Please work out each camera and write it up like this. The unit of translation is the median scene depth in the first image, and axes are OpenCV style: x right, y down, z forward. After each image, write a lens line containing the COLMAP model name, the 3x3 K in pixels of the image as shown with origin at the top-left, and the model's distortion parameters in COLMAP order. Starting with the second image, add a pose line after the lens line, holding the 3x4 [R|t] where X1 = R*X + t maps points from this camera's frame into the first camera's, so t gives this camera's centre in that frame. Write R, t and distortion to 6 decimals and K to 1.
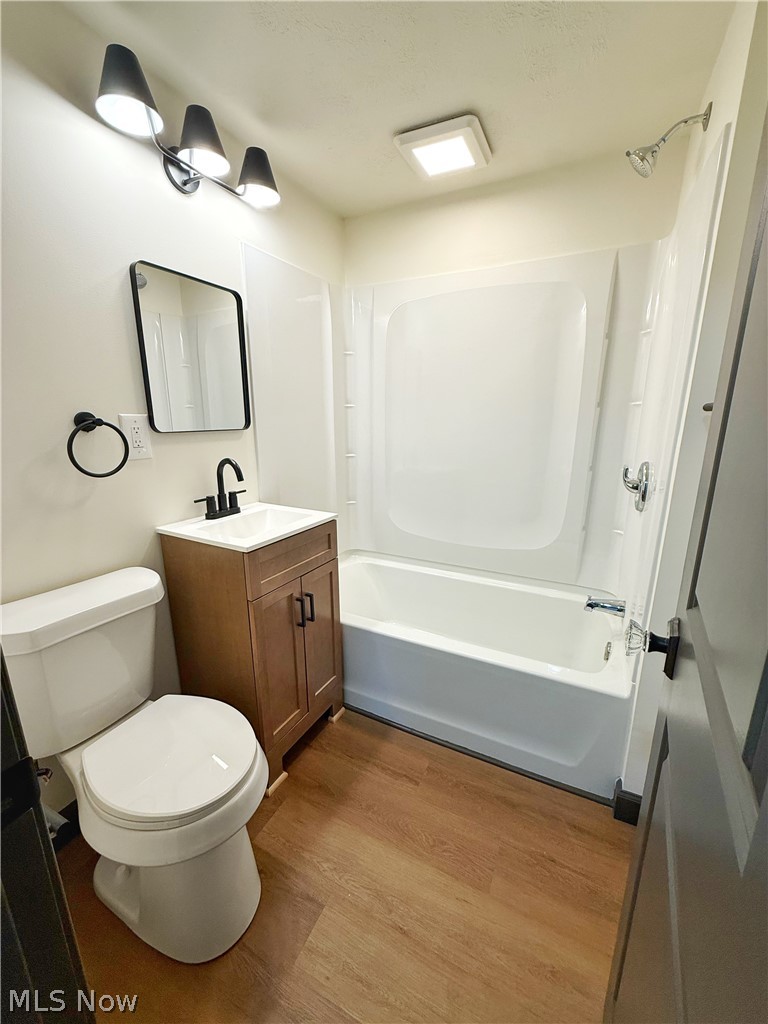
lens RADIAL K [[411.6, 0, 384.0], [0, 411.6, 512.0], [0, 0, 1]] dist [-0.000383, -0.000015]
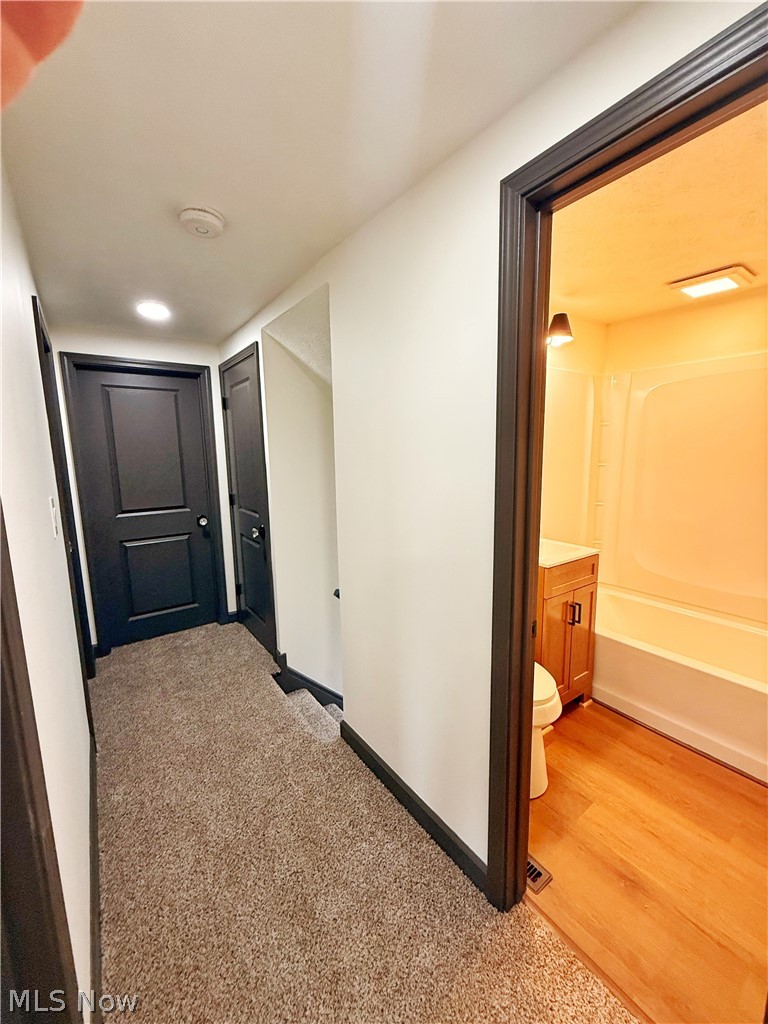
lens RADIAL K [[410.6, 0, 384.0], [0, 410.6, 512.0], [0, 0, 1]] dist [0.000792, 0.000004]
pose [[0.885833, 0.052047, -0.461075, -0.136717], [-0.083688, 0.995314, -0.048430, 0.006593], [0.456394, 0.081487, 0.886039, -0.603299]]
